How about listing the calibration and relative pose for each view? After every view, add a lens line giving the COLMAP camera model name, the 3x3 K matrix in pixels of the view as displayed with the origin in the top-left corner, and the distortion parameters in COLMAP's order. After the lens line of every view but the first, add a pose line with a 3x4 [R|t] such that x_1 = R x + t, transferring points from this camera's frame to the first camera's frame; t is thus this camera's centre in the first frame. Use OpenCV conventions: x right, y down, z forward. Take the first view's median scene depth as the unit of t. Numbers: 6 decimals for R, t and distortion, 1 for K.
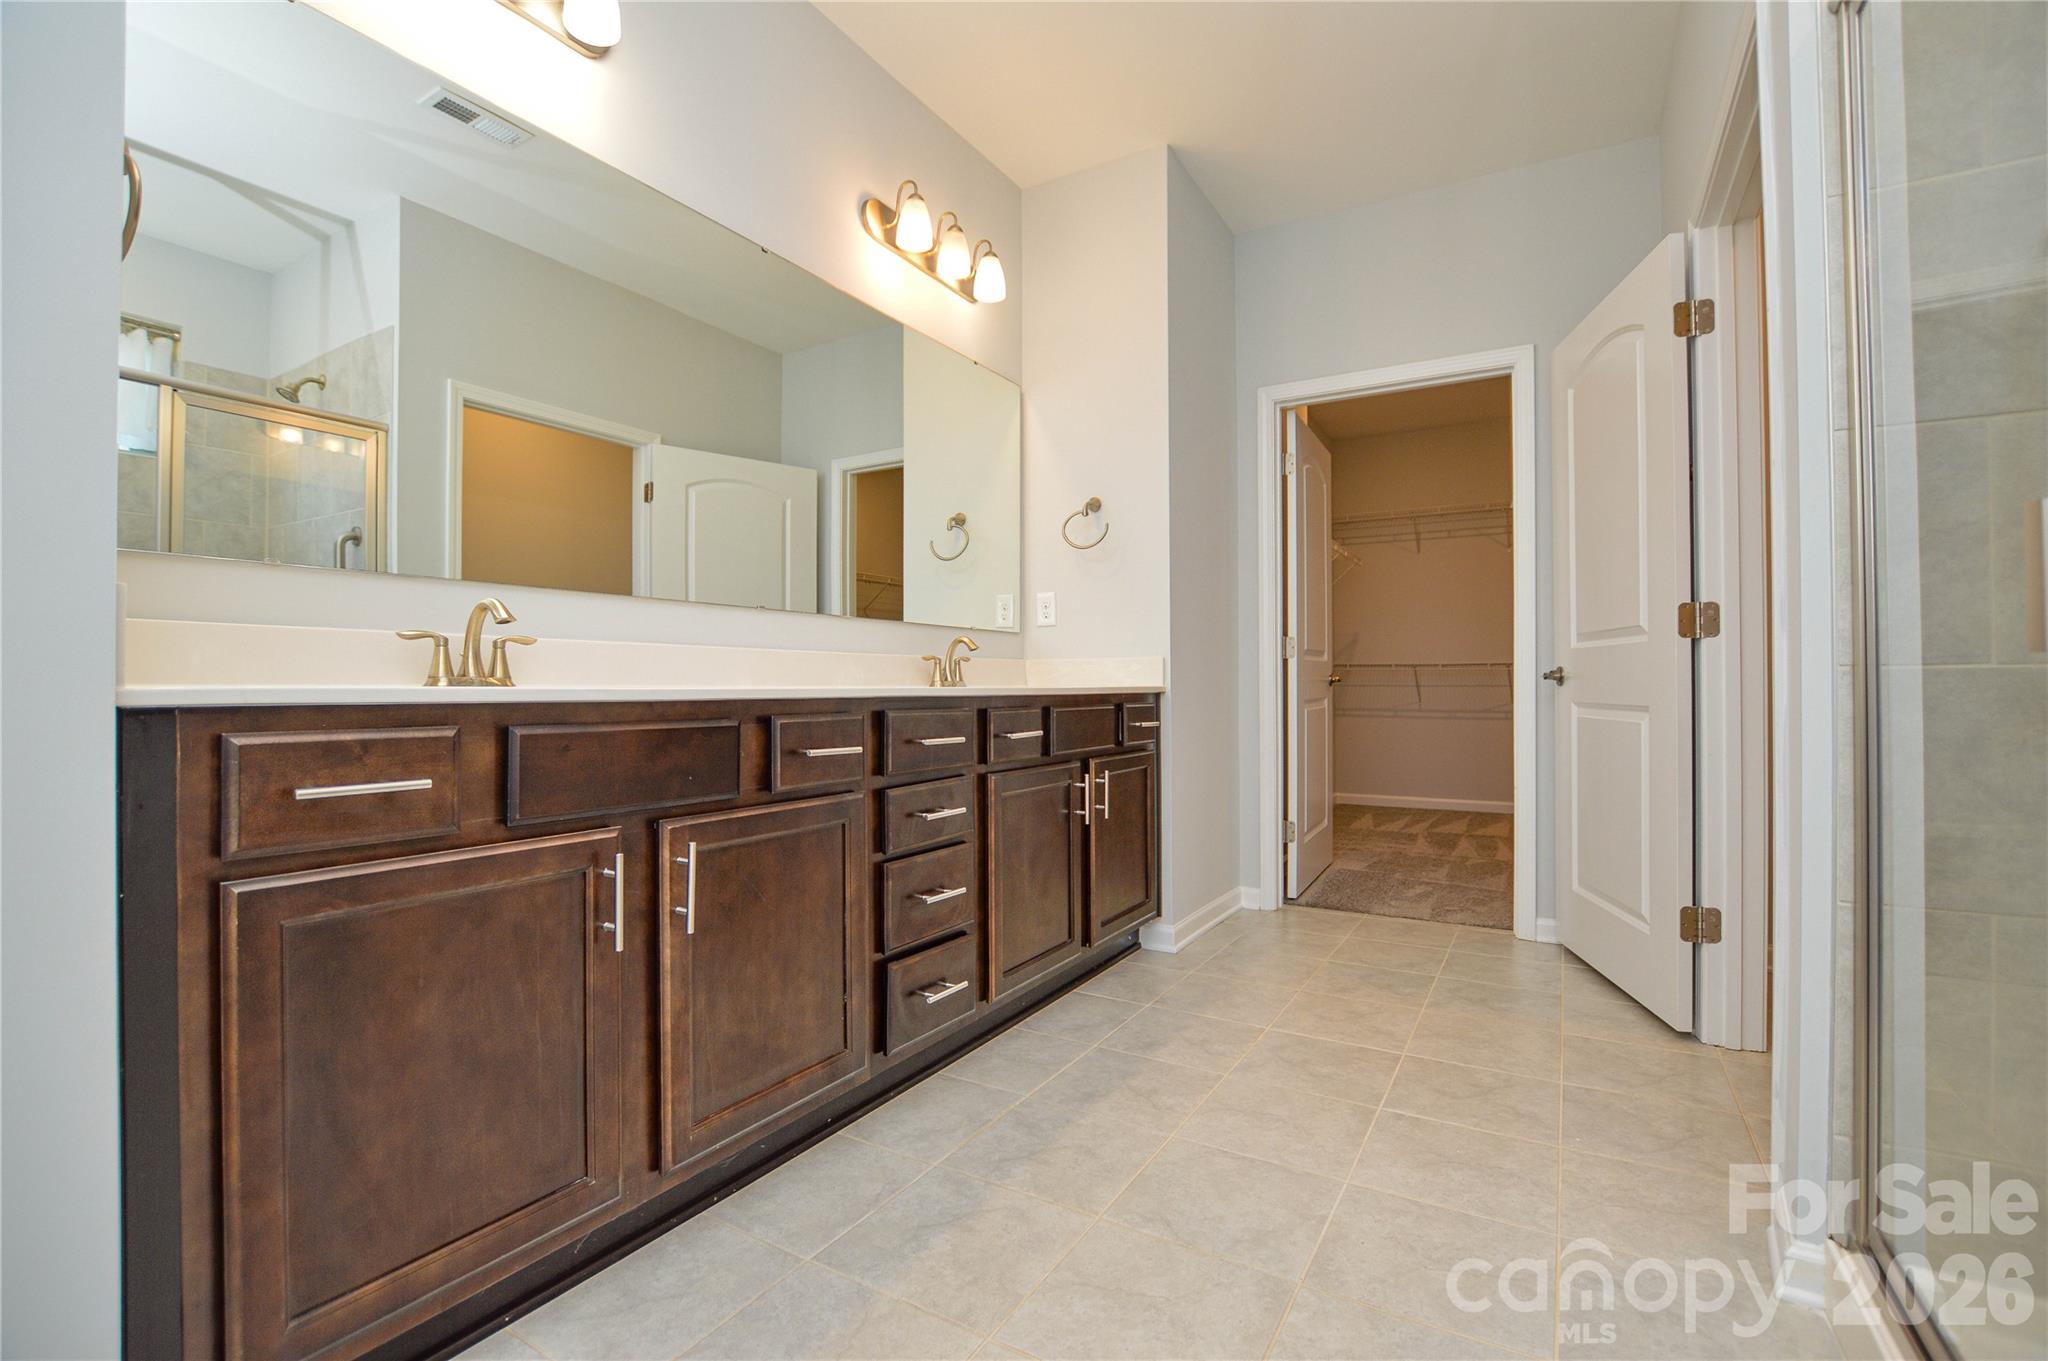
lens RADIAL K [[922.3, 0, 1014.5], [0, 922.3, 678.8], [0, 0, 1]] dist [-0.026114, 0.000901]
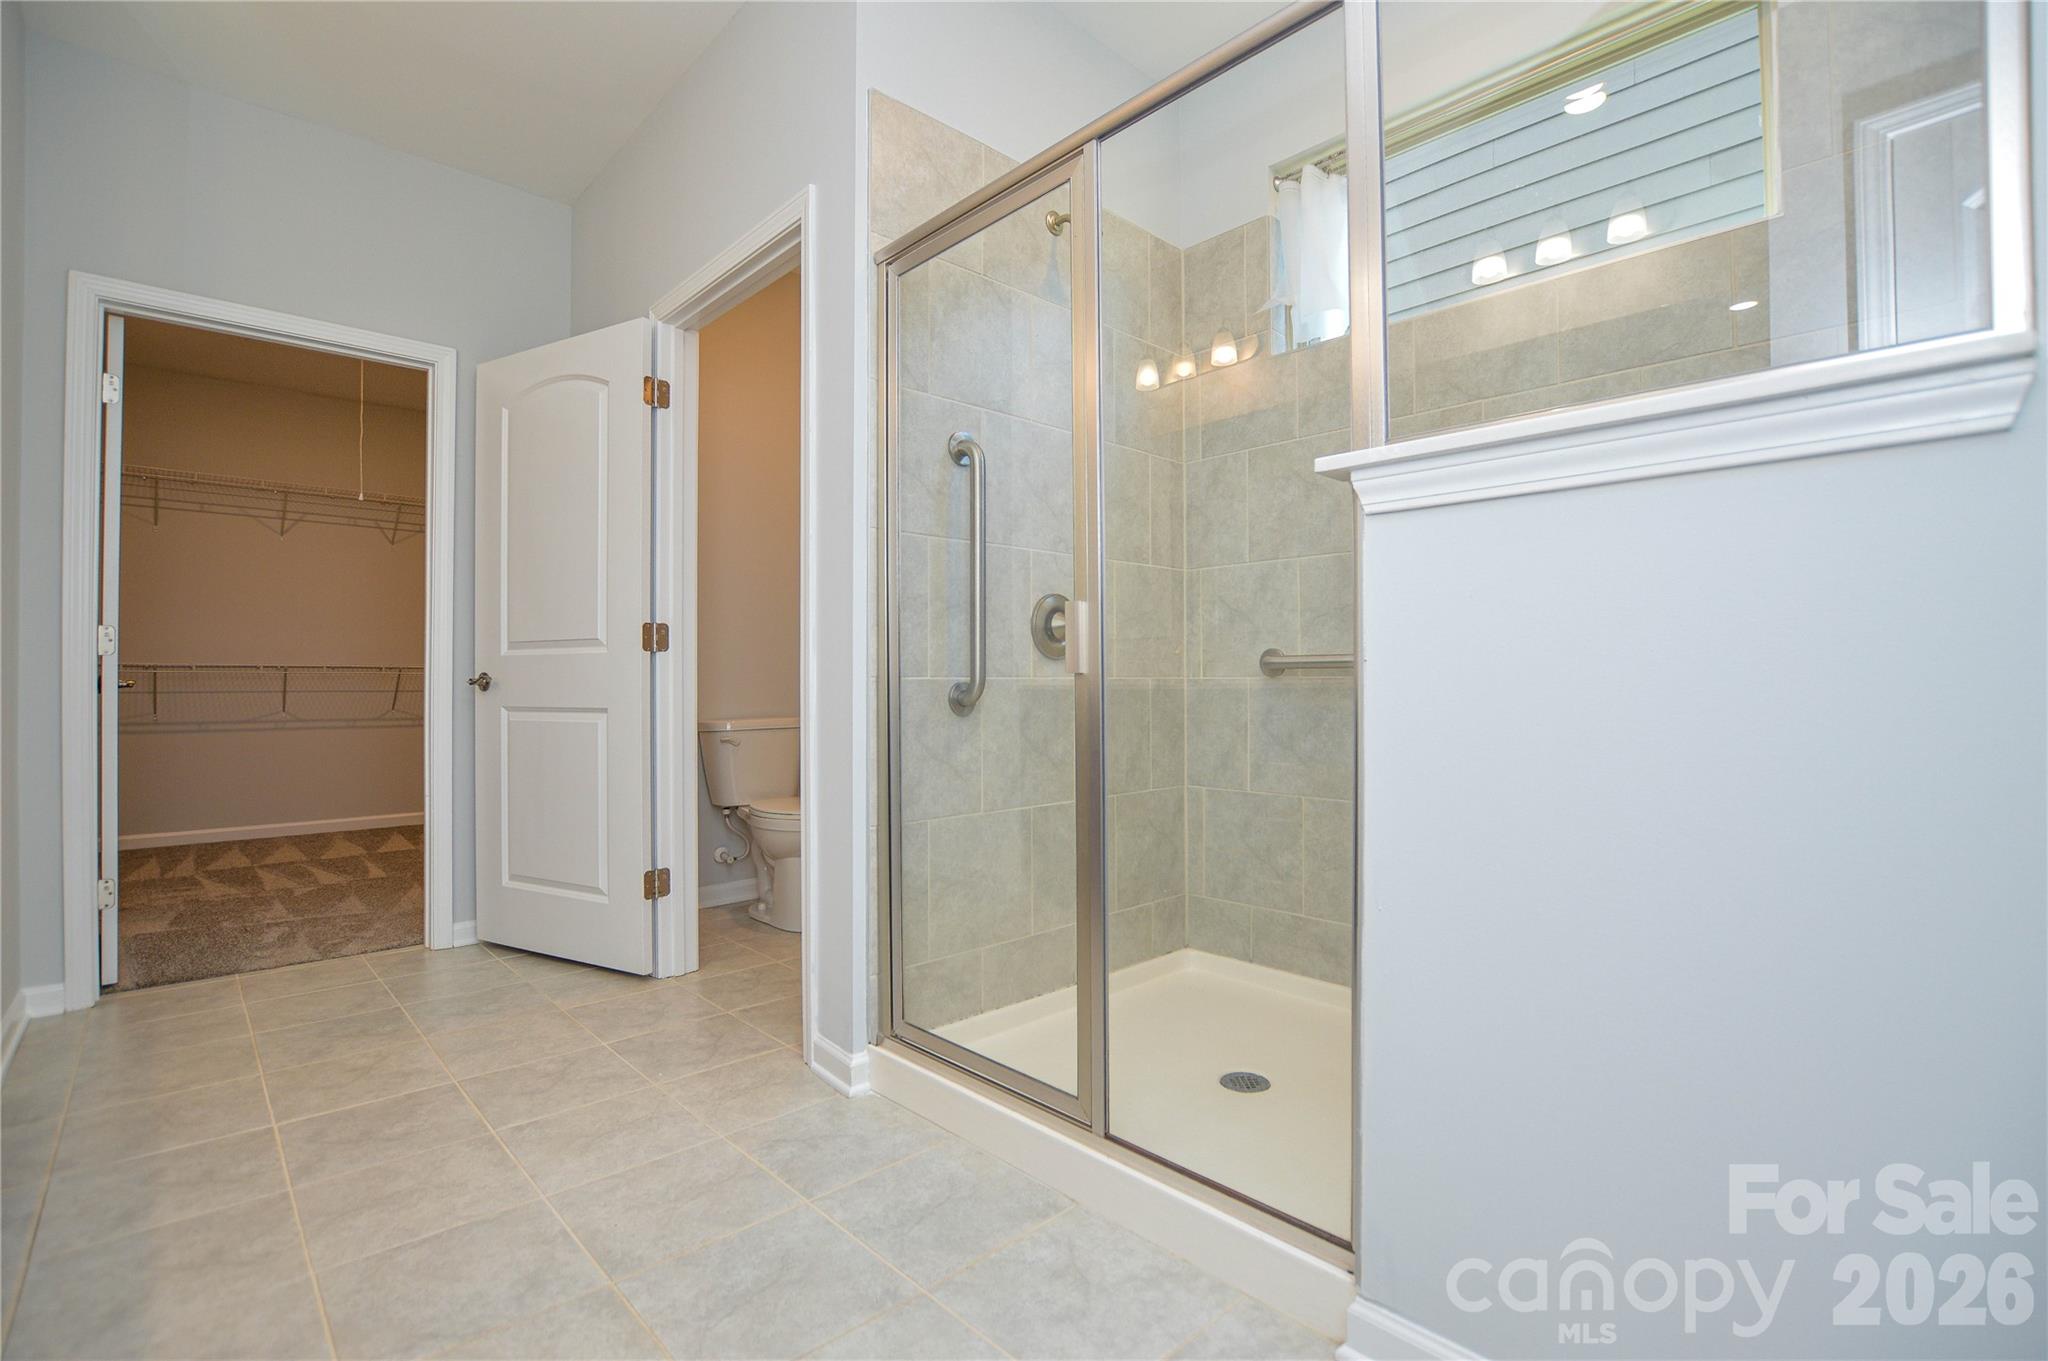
lens RADIAL K [[922.3, 0, 1052.4], [0, 922.3, 682.7], [0, 0, 1]] dist [-0.026114, 0.000901]
pose [[0.258763, 0.003757, 0.965933, -0.256073], [-0.002419, 0.999992, -0.003241, -0.000155], [-0.965938, -0.001498, 0.258770, 0.127501]]
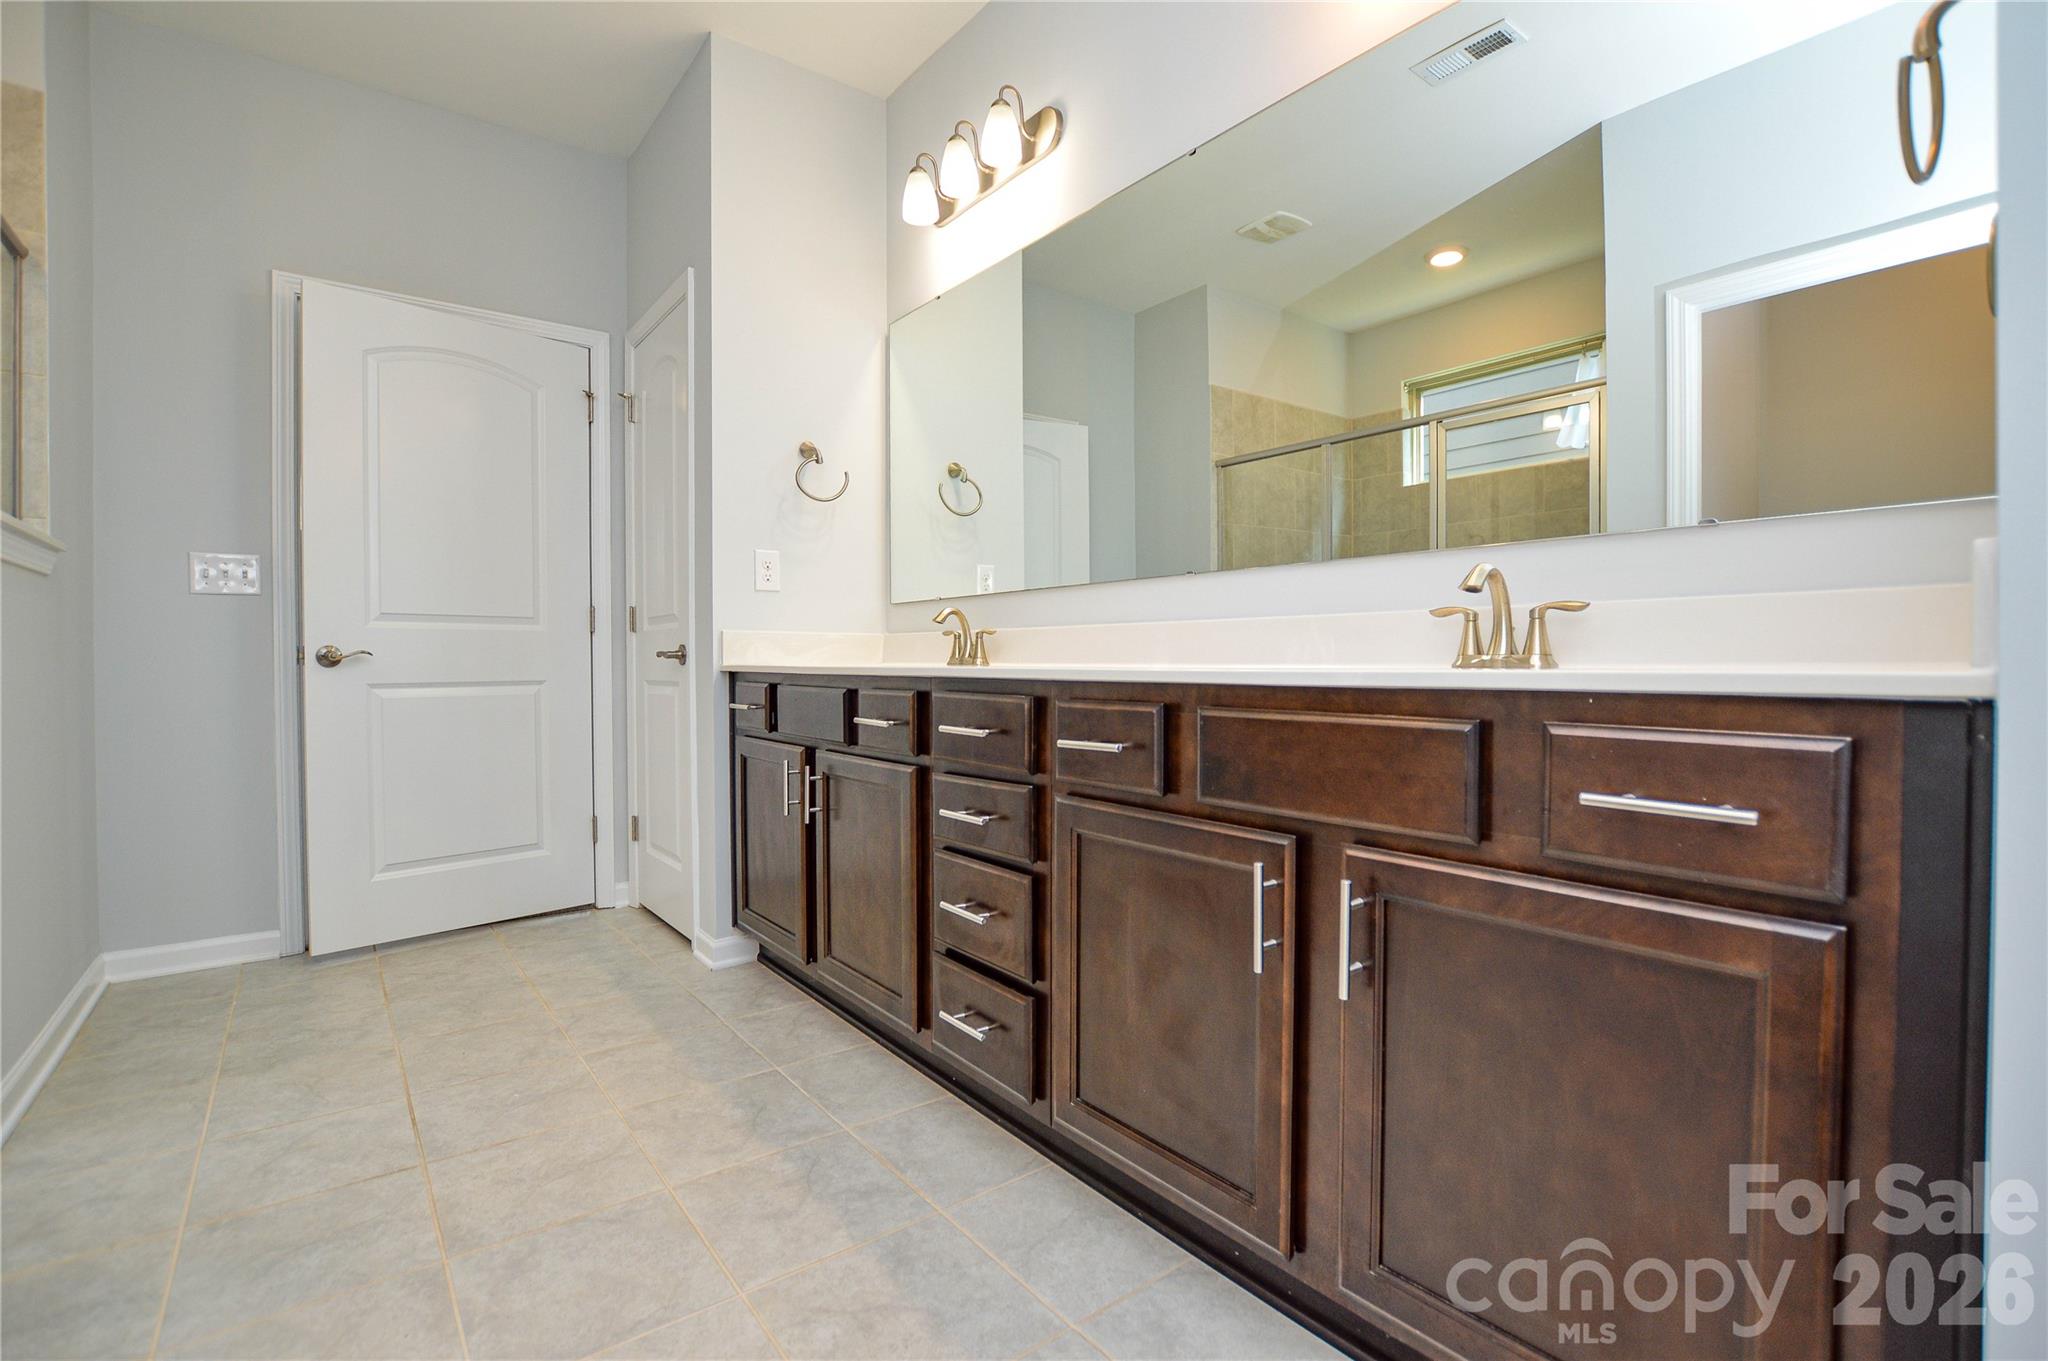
lens RADIAL K [[922.3, 0, 1008.9], [0, 922.3, 678.7], [0, 0, 1]] dist [-0.026114, 0.000901]
pose [[-0.366872, 0.018676, -0.930084, 0.479543], [0.010207, 0.999819, 0.016050, 0.005031], [0.930215, -0.003605, -0.366997, 0.932910]]
